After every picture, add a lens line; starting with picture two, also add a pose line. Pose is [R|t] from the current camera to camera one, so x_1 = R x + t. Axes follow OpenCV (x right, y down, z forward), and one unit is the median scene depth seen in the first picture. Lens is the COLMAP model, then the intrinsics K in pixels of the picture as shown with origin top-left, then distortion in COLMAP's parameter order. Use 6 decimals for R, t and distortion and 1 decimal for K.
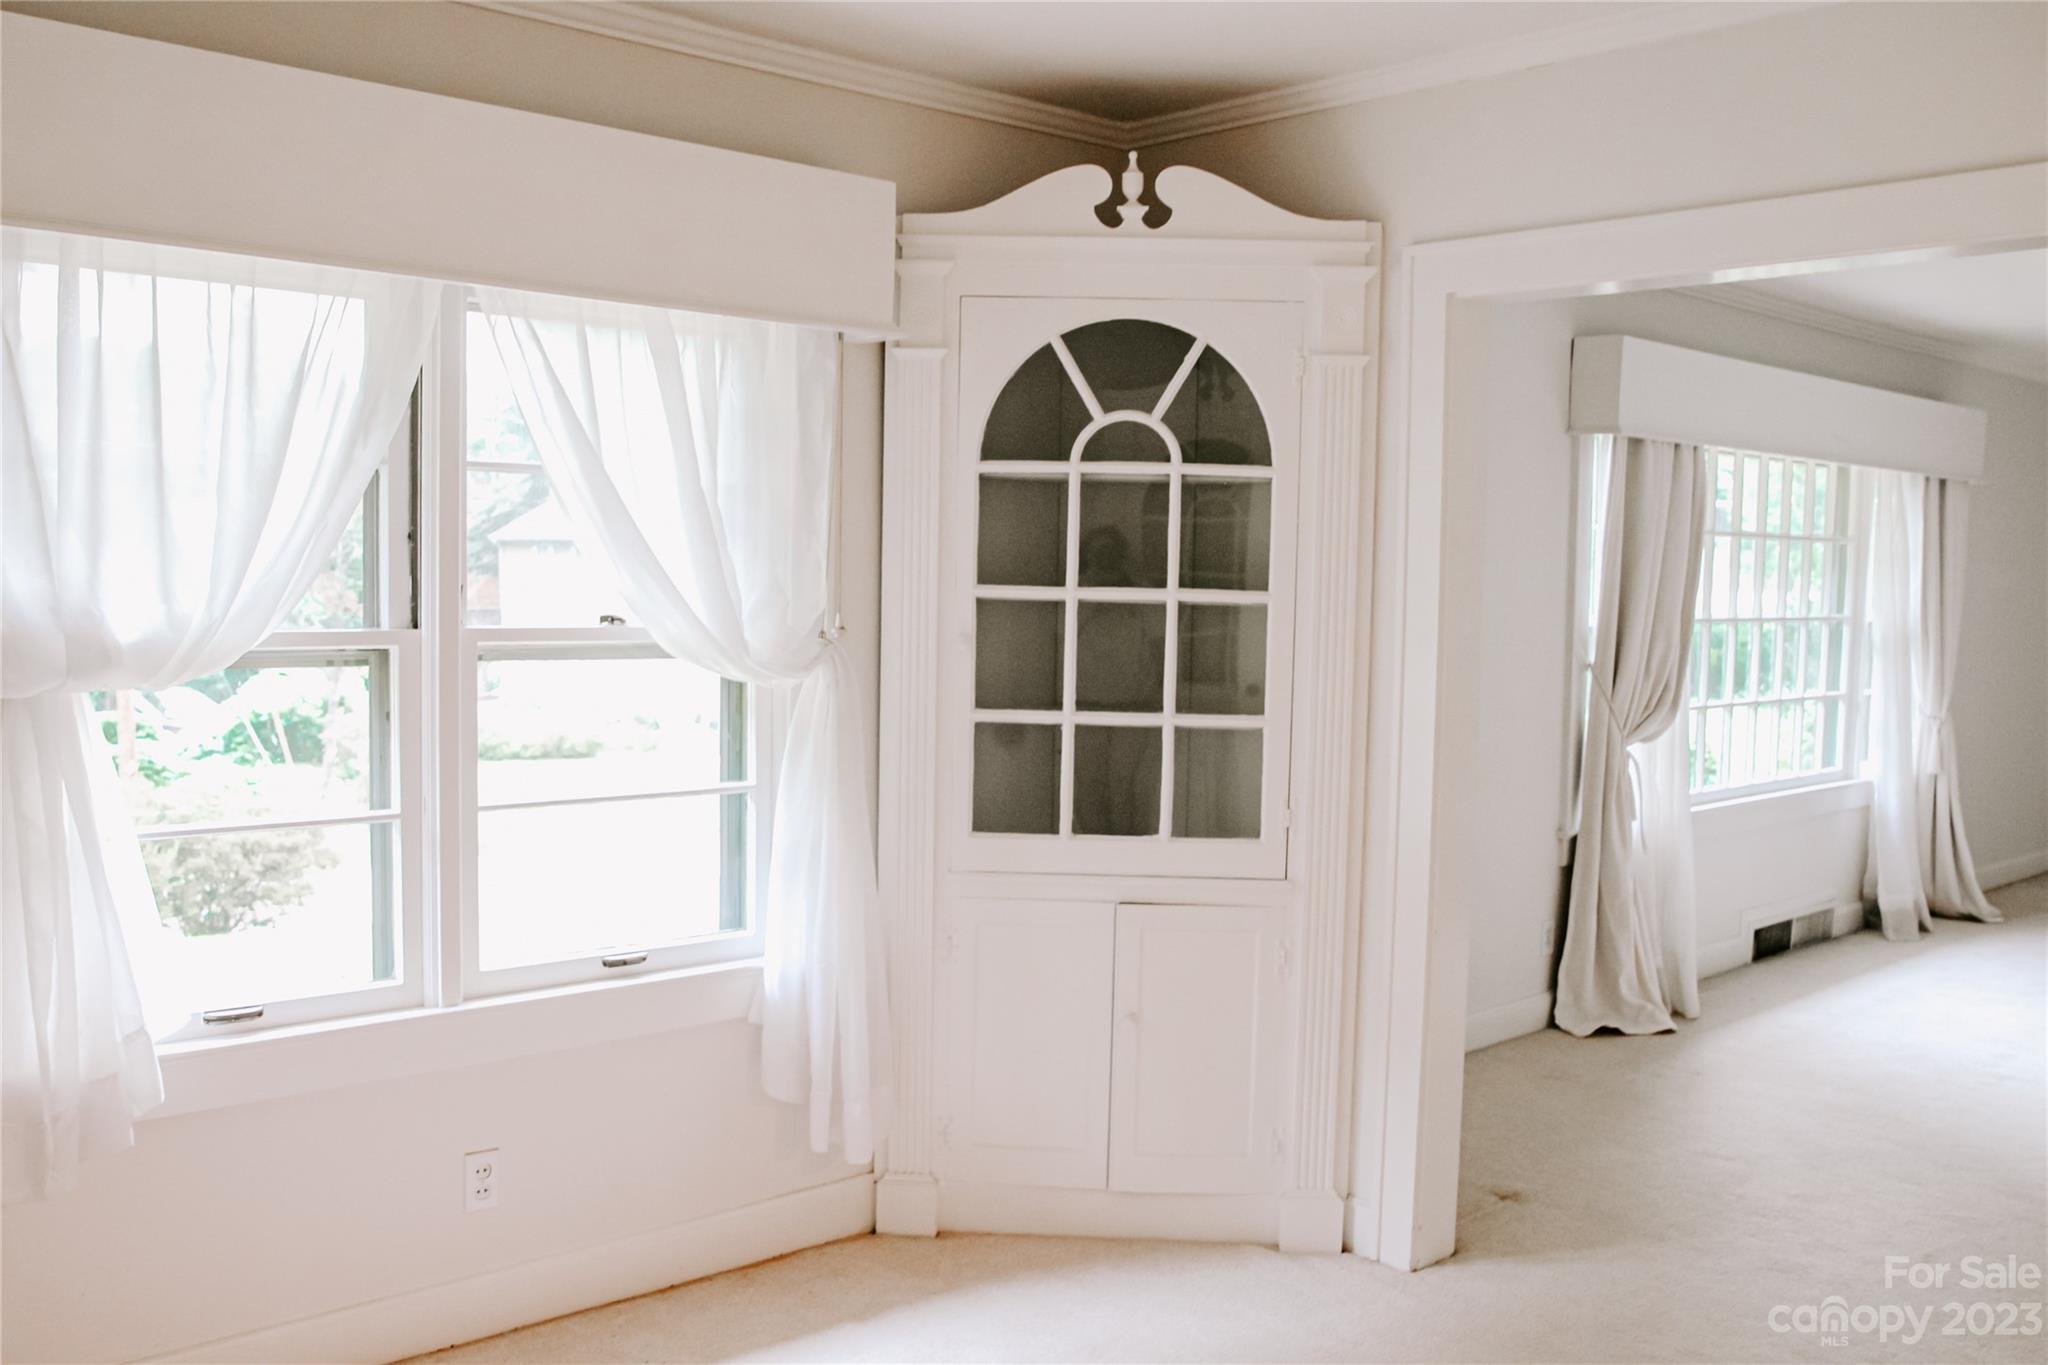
lens RADIAL K [[1832.7, 0, 1022.2], [0, 1832.7, 673.4], [0, 0, 1]] dist [-0.112081, 0.094552]
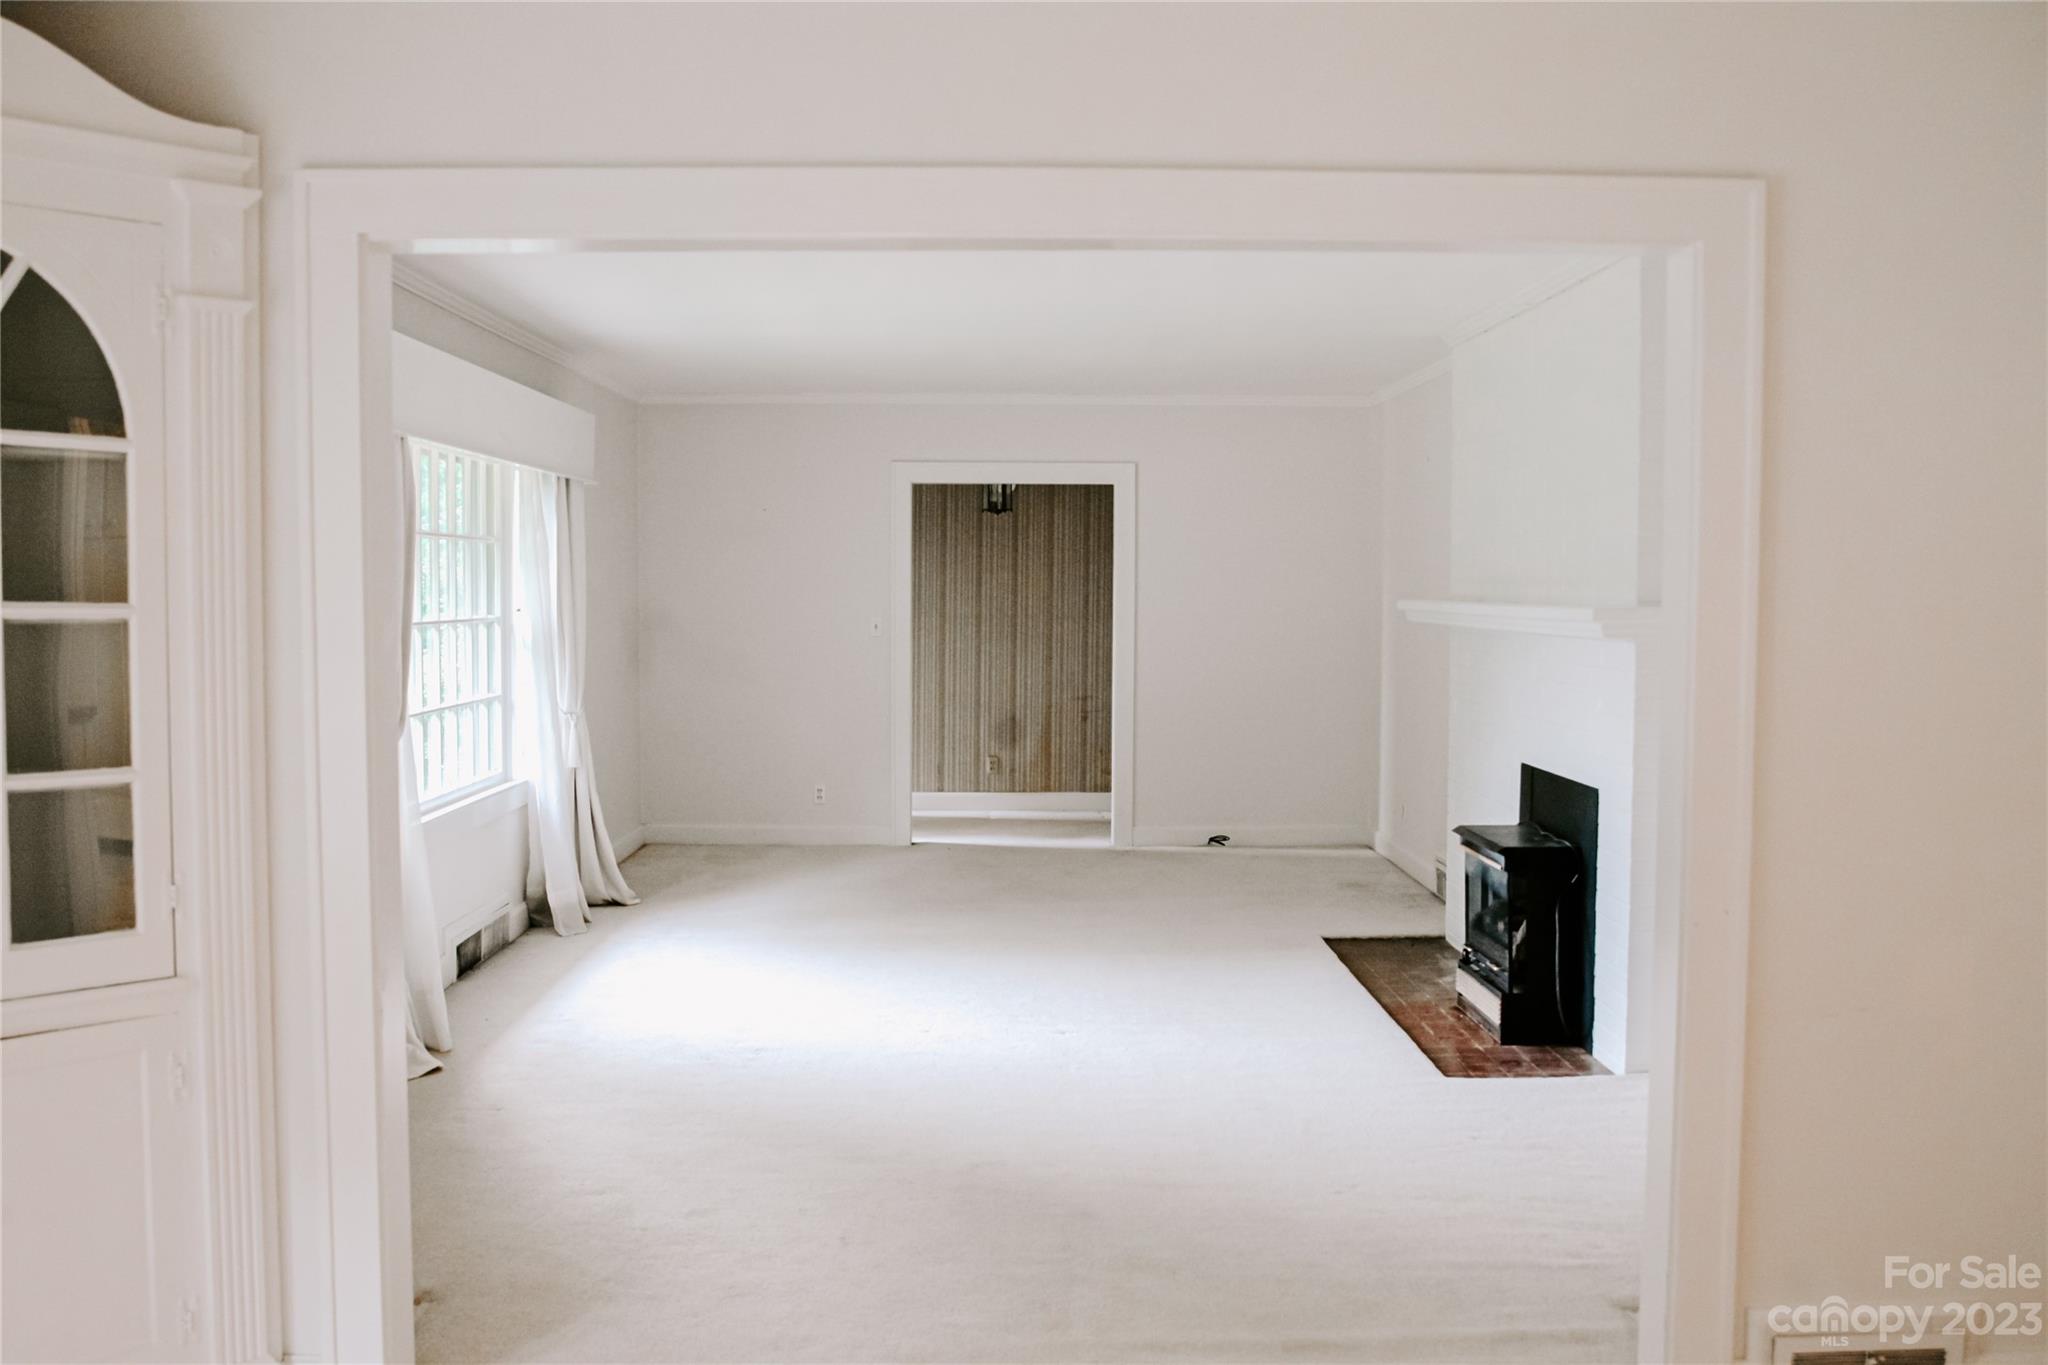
lens RADIAL K [[1832.7, 0, 1025.5], [0, 1832.7, 692.3], [0, 0, 1]] dist [-0.112081, 0.094552]
pose [[0.658645, -0.057867, 0.750226, -0.114169], [0.051442, 0.998169, 0.031828, -0.007779], [-0.750693, 0.017630, 0.660415, 0.145759]]
